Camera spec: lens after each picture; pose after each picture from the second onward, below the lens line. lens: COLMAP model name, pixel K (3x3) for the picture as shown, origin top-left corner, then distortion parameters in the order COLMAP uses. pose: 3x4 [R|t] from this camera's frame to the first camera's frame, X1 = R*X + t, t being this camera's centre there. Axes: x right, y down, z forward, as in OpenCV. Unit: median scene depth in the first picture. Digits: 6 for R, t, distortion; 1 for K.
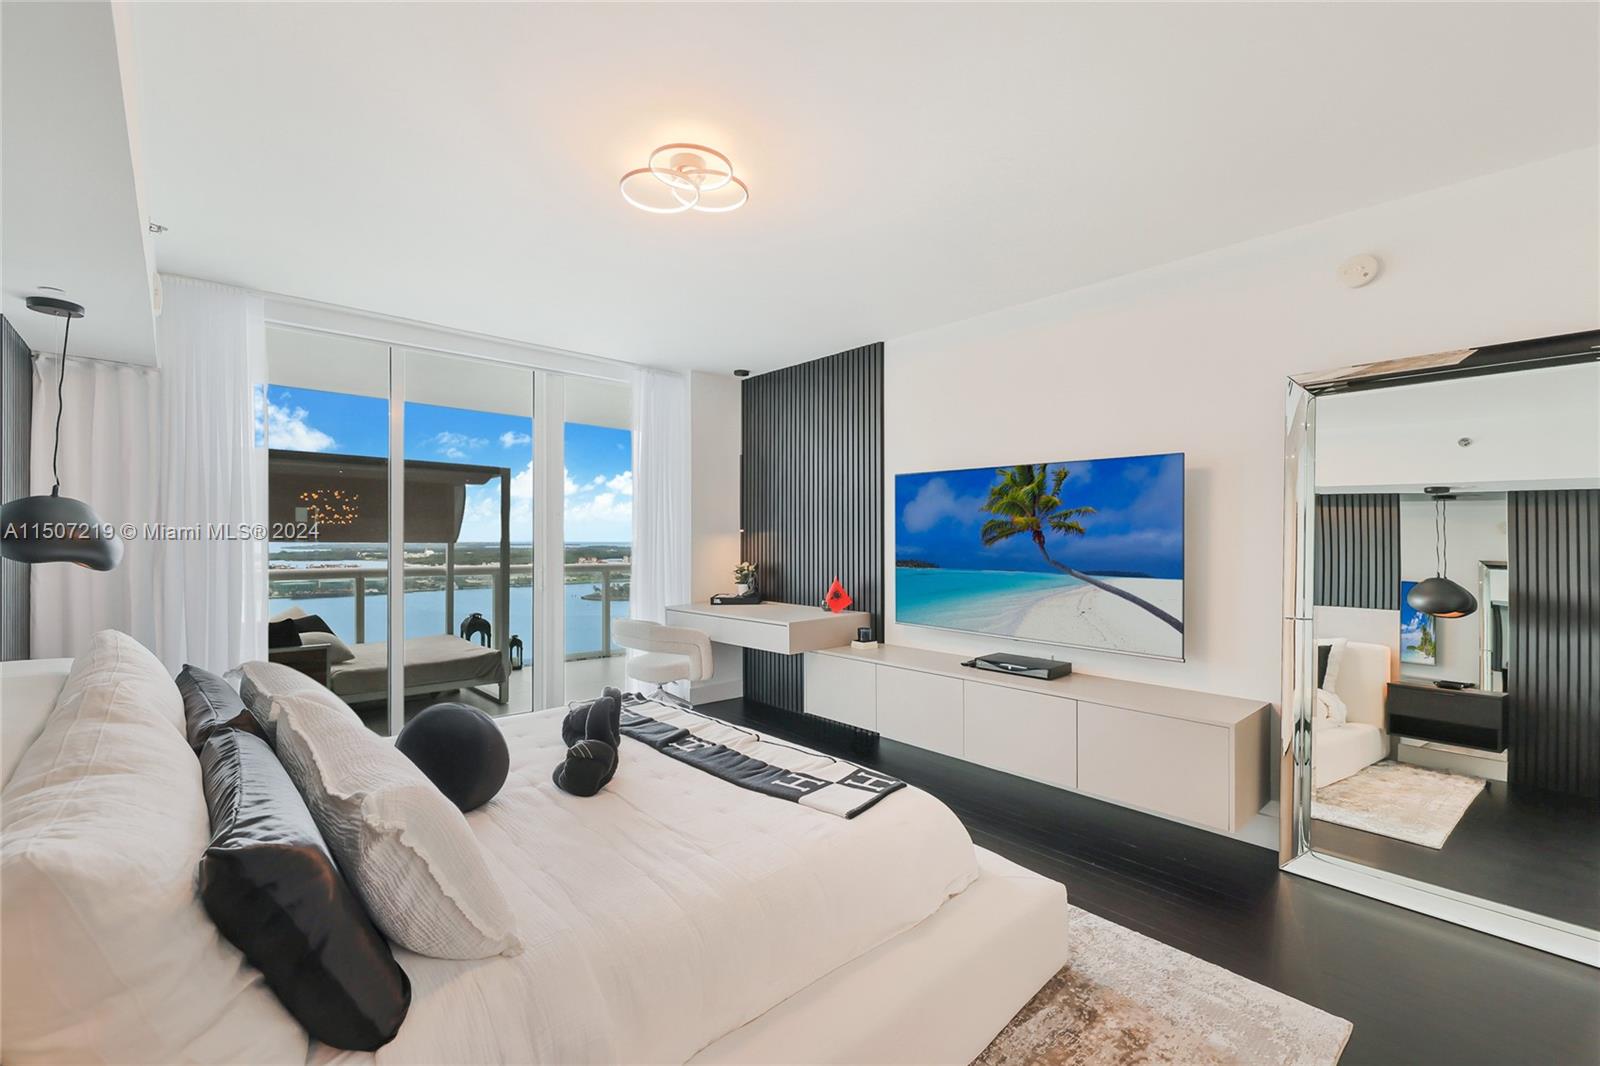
lens RADIAL K [[685.2, 0, 794.7], [0, 685.2, 545.6], [0, 0, 1]] dist [-0.004415, -0.000401]
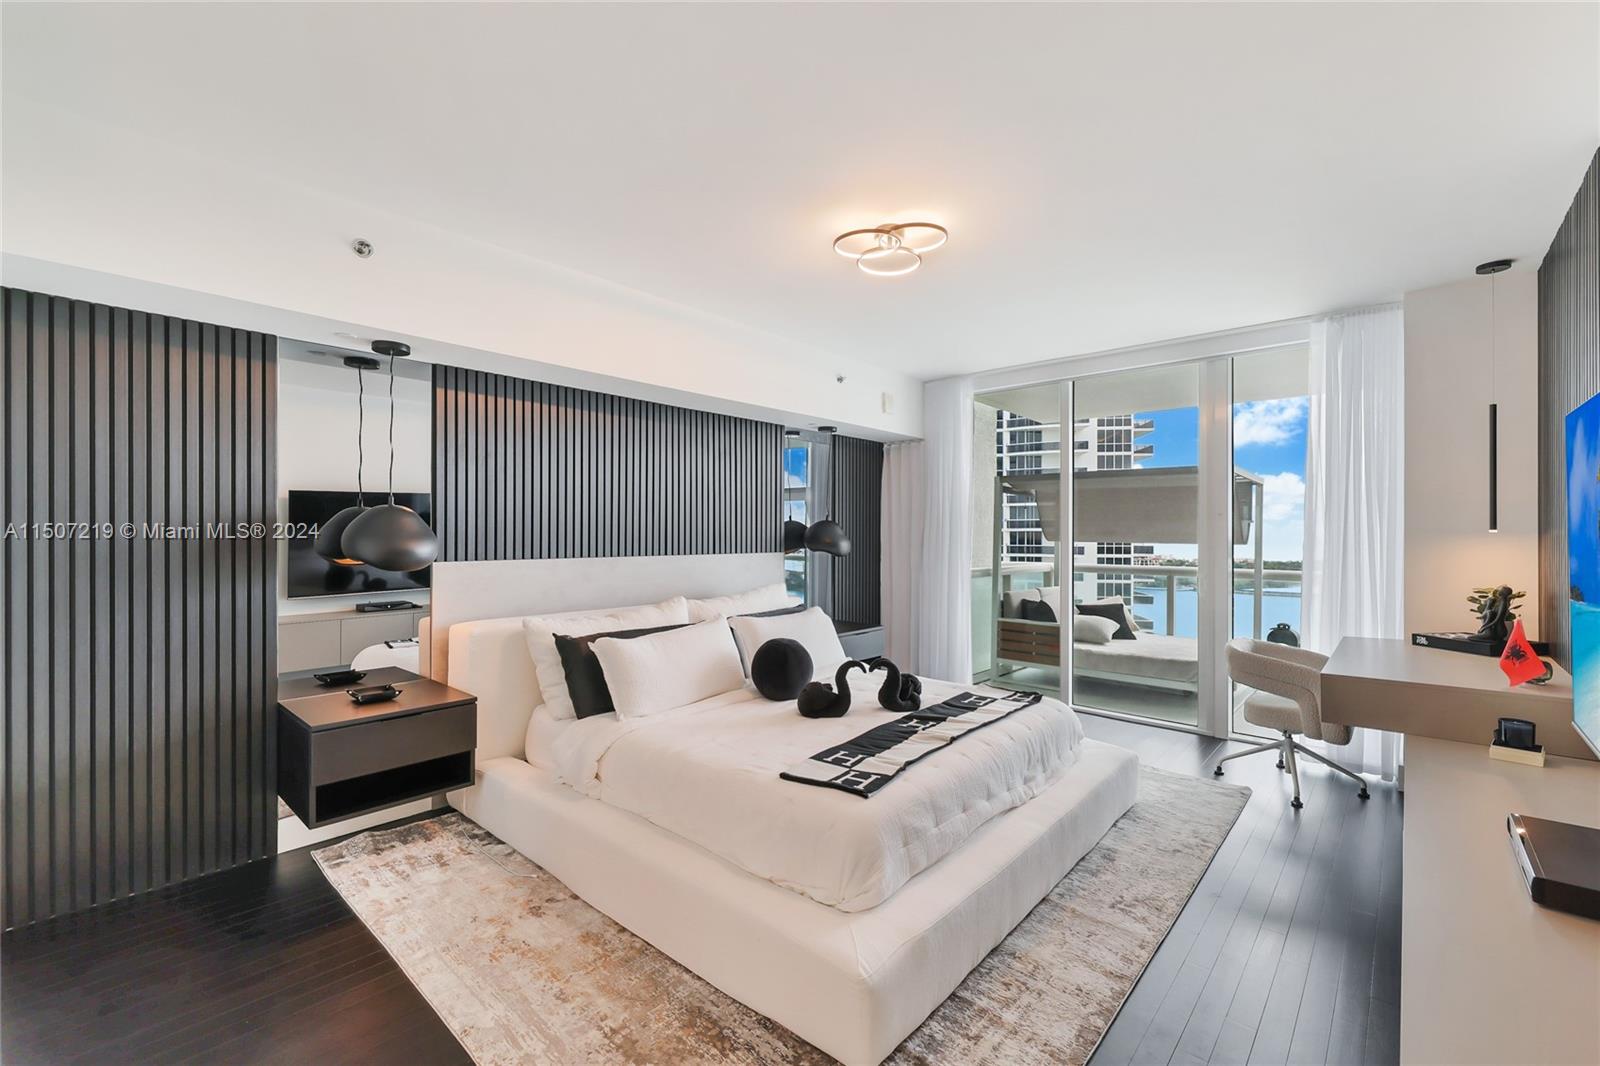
lens RADIAL K [[685.2, 0, 782.9], [0, 685.2, 541.9], [0, 0, 1]] dist [-0.004415, -0.000401]
pose [[0.056893, 0.007477, -0.998352, 0.896785], [-0.007858, 0.999944, 0.007041, -0.021456], [0.998349, 0.007445, 0.056949, 0.640989]]
